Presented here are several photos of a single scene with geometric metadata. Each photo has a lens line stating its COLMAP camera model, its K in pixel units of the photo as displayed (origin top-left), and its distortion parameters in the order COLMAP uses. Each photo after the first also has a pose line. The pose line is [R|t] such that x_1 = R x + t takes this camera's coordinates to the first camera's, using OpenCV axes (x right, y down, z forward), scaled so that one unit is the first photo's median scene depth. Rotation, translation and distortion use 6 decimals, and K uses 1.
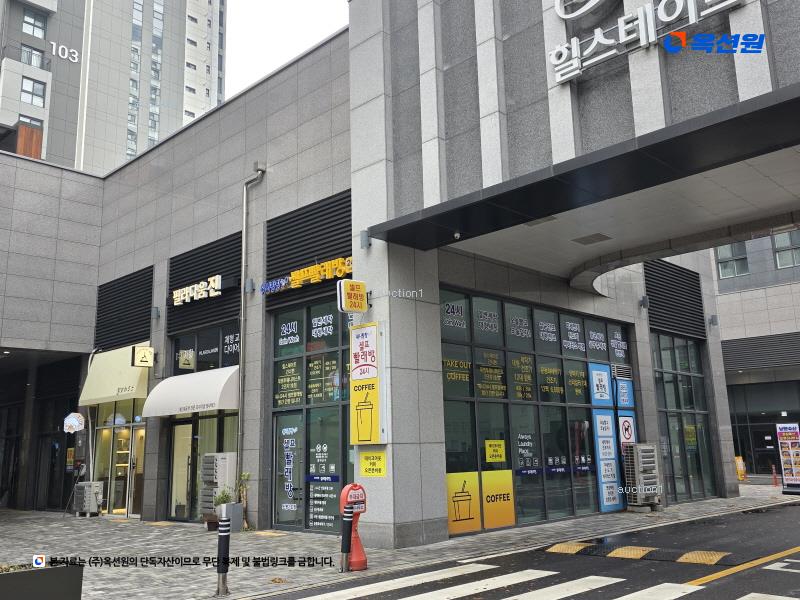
lens RADIAL K [[729.6, 0, 400.7], [0, 729.6, 292.9], [0, 0, 1]] dist [0.108031, -0.131636]
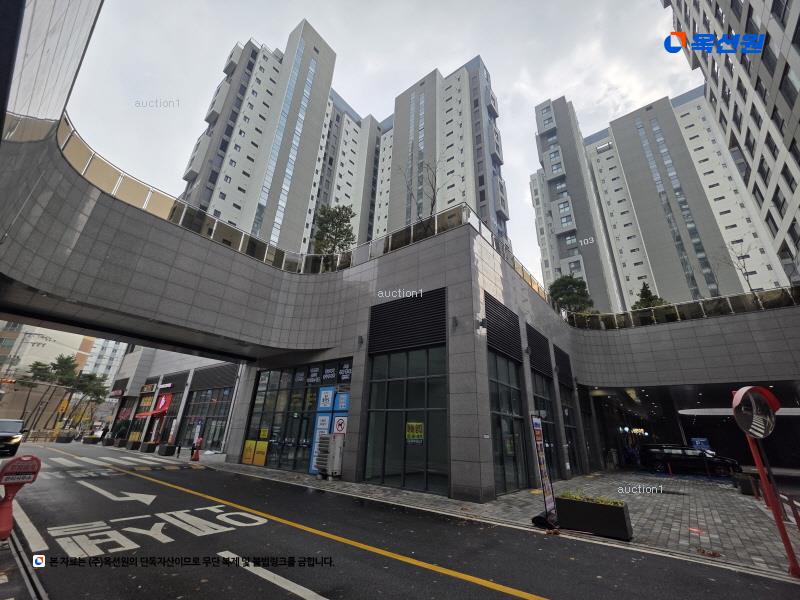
lens RADIAL K [[327.5, 0, 400.0], [0, 327.5, 300.0], [0, 0, 1]] dist [0.001125, 0.000051]
pose [[0.108279, -0.352233, -0.929628, 1.257322], [0.171392, 0.927738, -0.331553, 0.221910], [0.979235, -0.123431, 0.160824, 1.211106]]
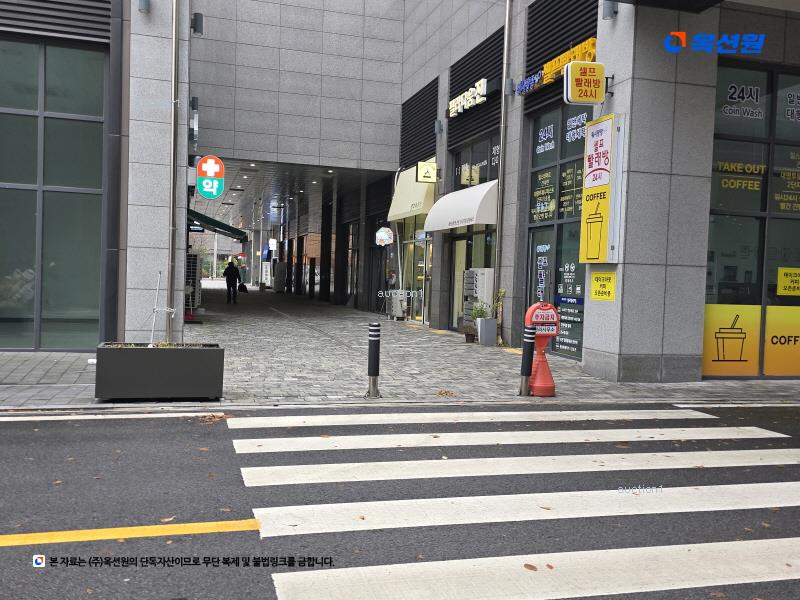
lens RADIAL K [[728.7, 0, 386.7], [0, 728.7, 296.9], [0, 0, 1]] dist [0.099603, -0.113556]
pose [[0.863387, 0.069199, -0.499774, 0.136426], [0.050166, 0.973867, 0.221508, 0.034572], [0.502041, -0.216319, 0.837353, 0.123023]]
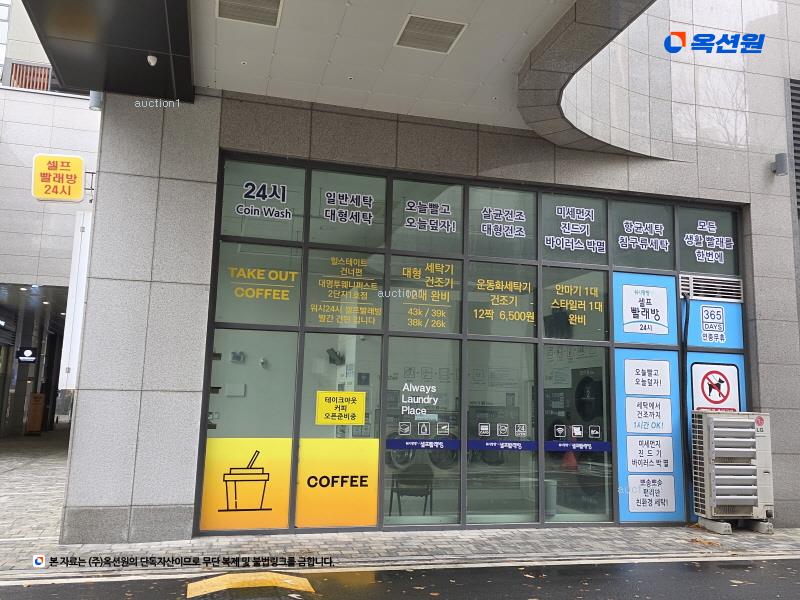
lens RADIAL K [[729.6, 0, 400.7], [0, 729.6, 292.9], [0, 0, 1]] dist [0.108031, -0.131636]
pose [[0.856399, -0.037417, -0.514957, 0.459139], [0.065805, 0.997147, 0.036983, 0.086797], [0.512104, -0.065559, 0.856418, 0.444874]]
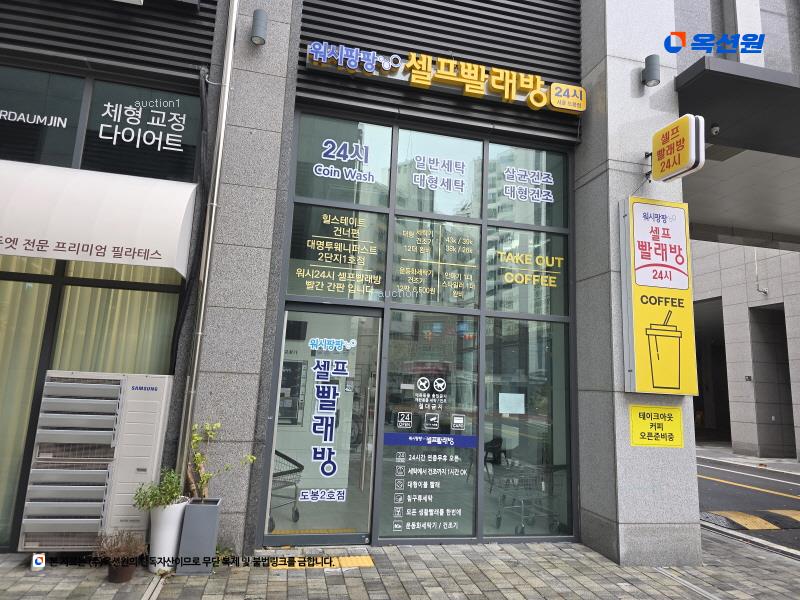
lens RADIAL K [[535.8, 0, 398.8], [0, 535.8, 288.0], [0, 0, 1]] dist [0.075158, -0.064360]
pose [[0.529891, 0.200454, 0.824035, -0.429705], [-0.235500, 0.968229, -0.084093, 0.166116], [-0.814712, -0.149500, 0.560263, 0.739324]]
